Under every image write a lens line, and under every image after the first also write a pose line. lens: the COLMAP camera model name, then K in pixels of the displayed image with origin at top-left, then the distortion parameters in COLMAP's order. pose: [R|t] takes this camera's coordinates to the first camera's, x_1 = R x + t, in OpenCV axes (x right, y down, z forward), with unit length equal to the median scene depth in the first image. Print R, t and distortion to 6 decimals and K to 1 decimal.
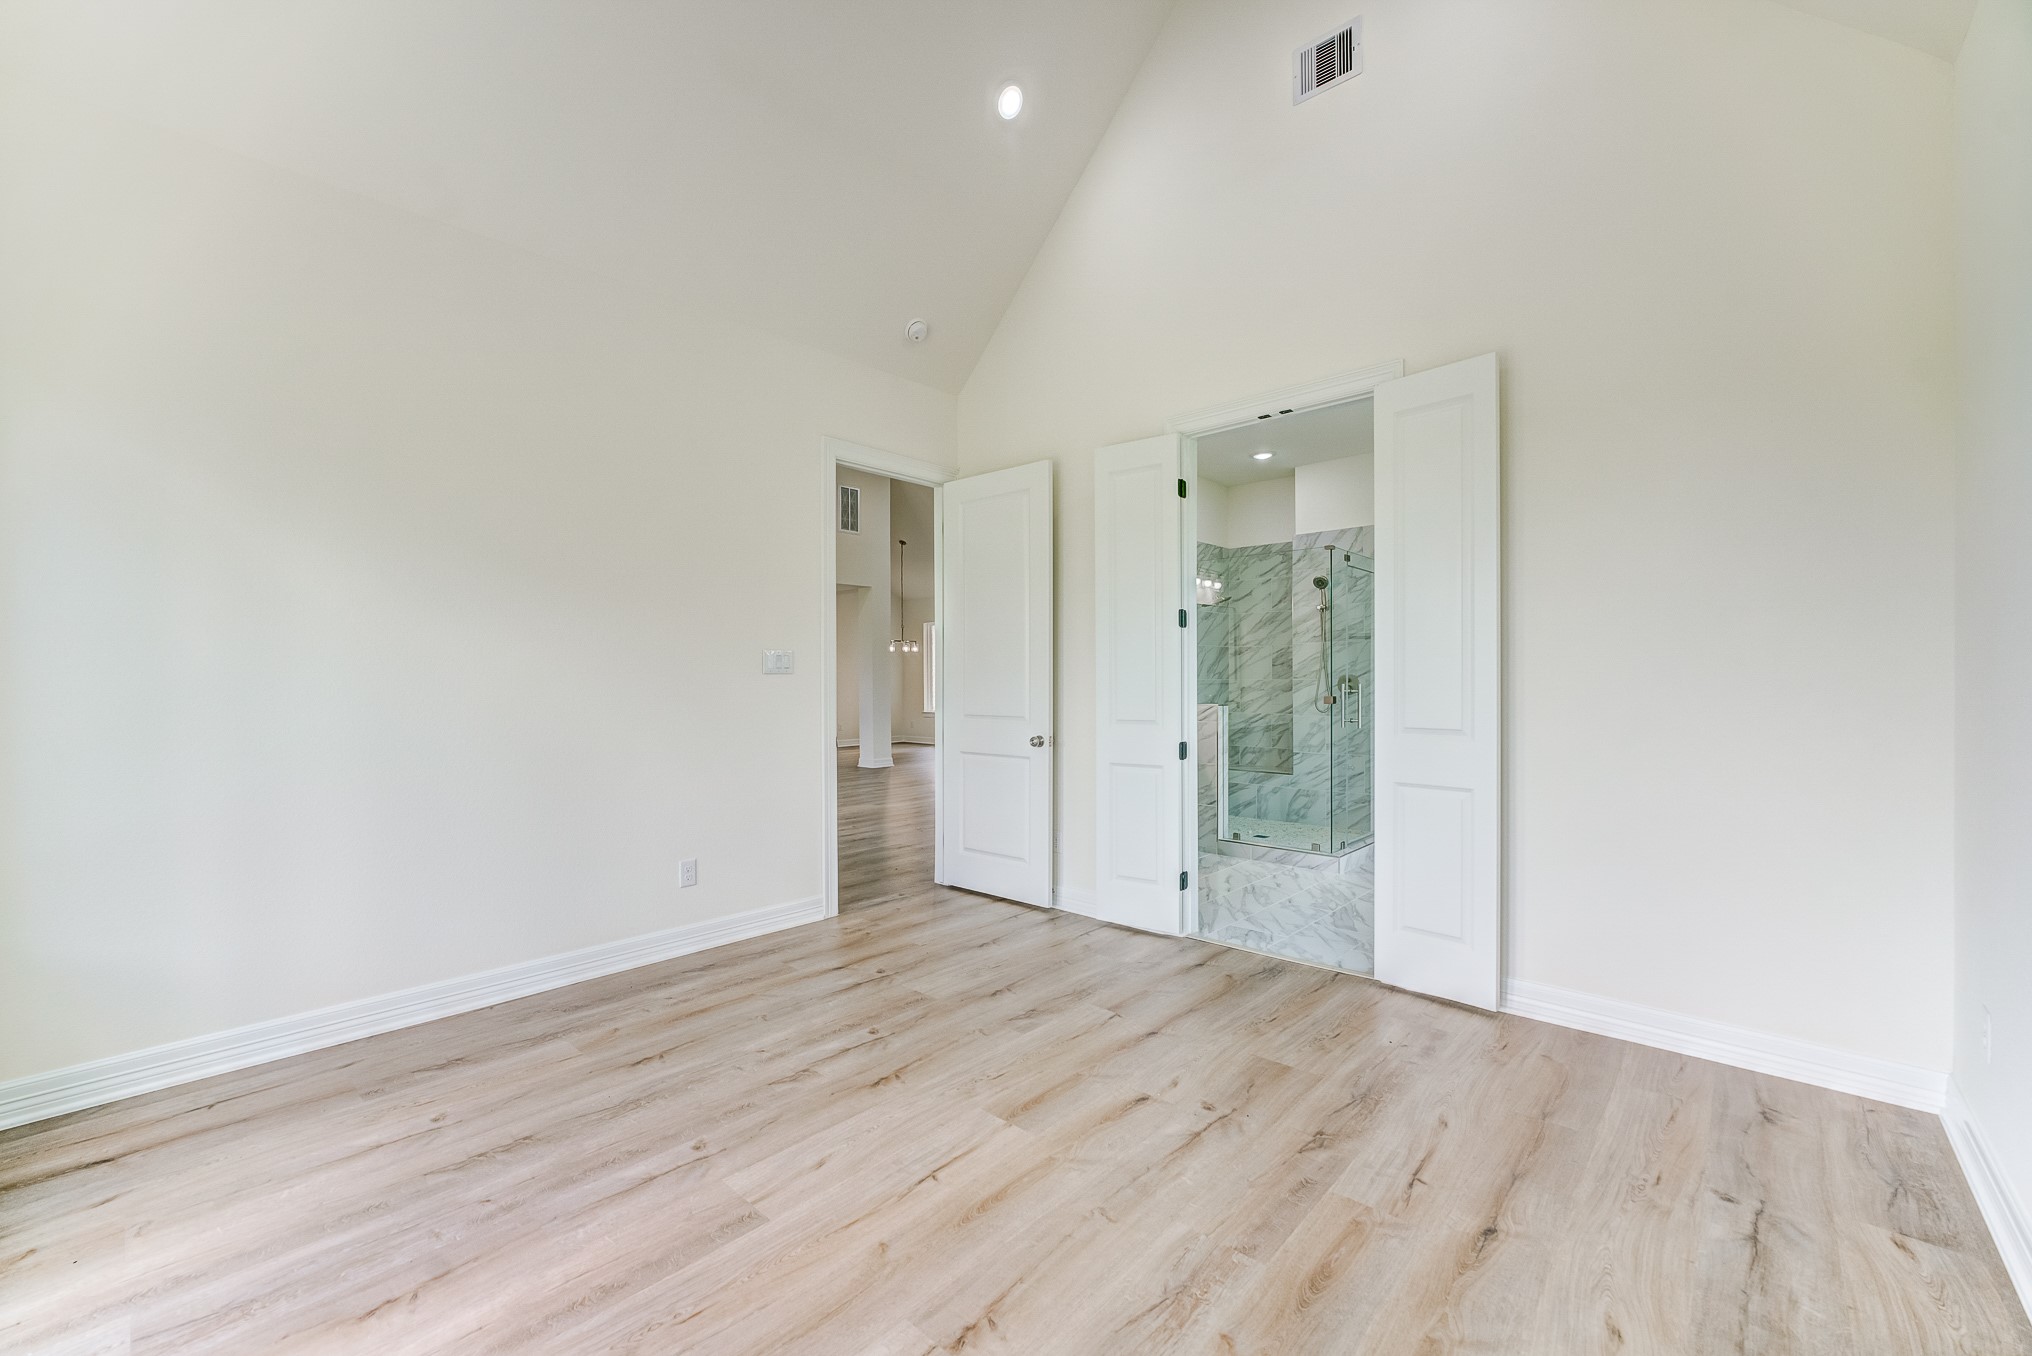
lens RADIAL K [[821.5, 0, 1006.4], [0, 821.5, 690.3], [0, 0, 1]] dist [-0.015871, 0.001236]
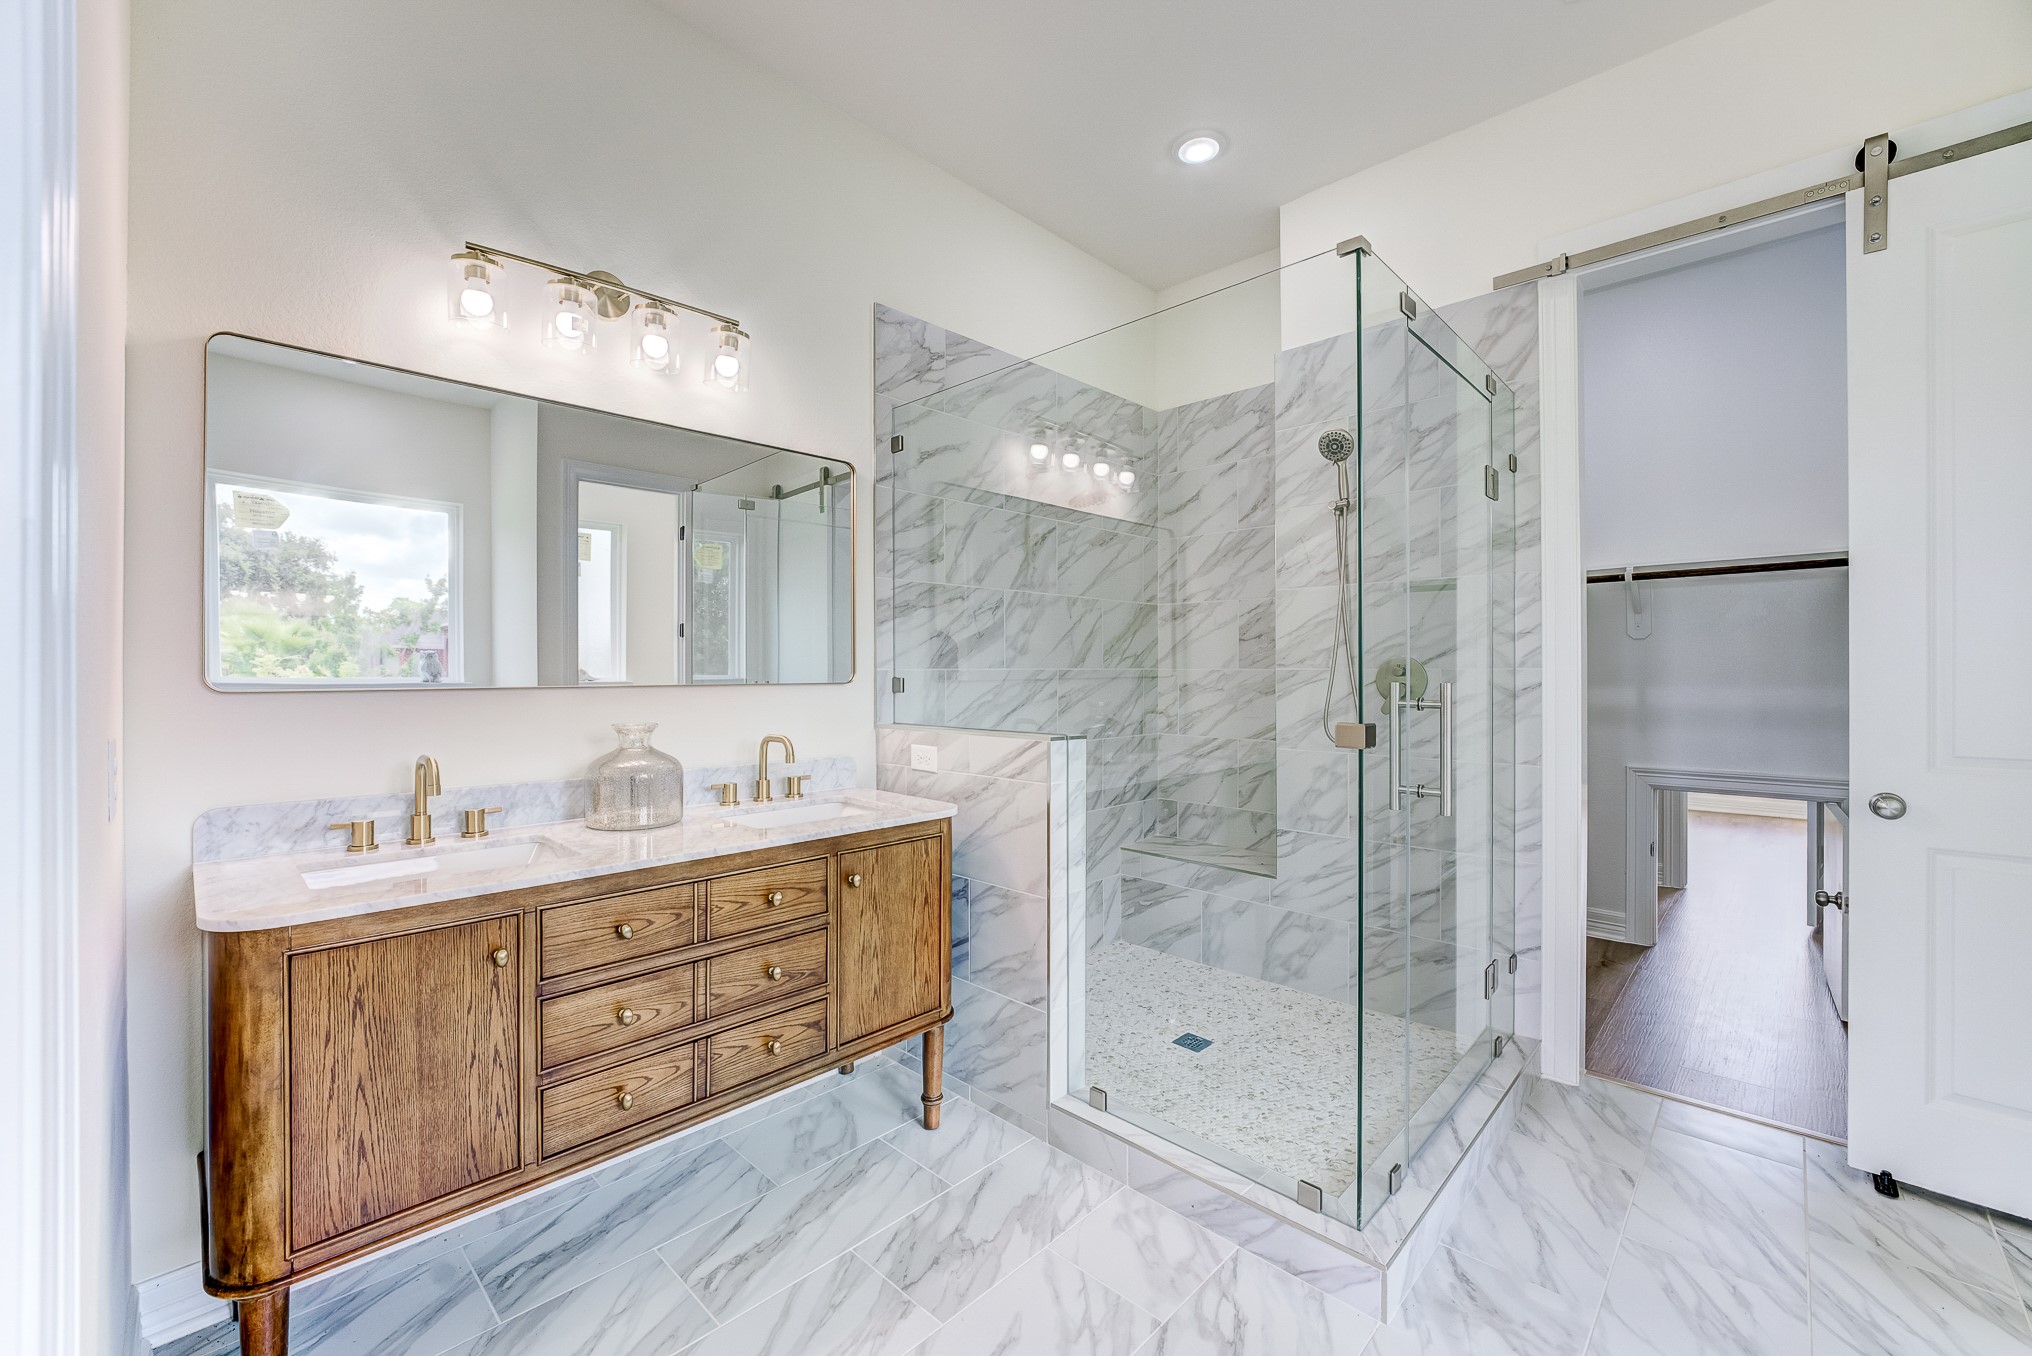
lens RADIAL K [[821.5, 0, 1012.8], [0, 821.5, 667.0], [0, 0, 1]] dist [-0.015871, 0.001236]
pose [[0.999600, 0.001230, -0.028248, 0.227807], [-0.001418, 0.999977, -0.006638, -0.012091], [0.028239, 0.006675, 0.999579, 0.569422]]
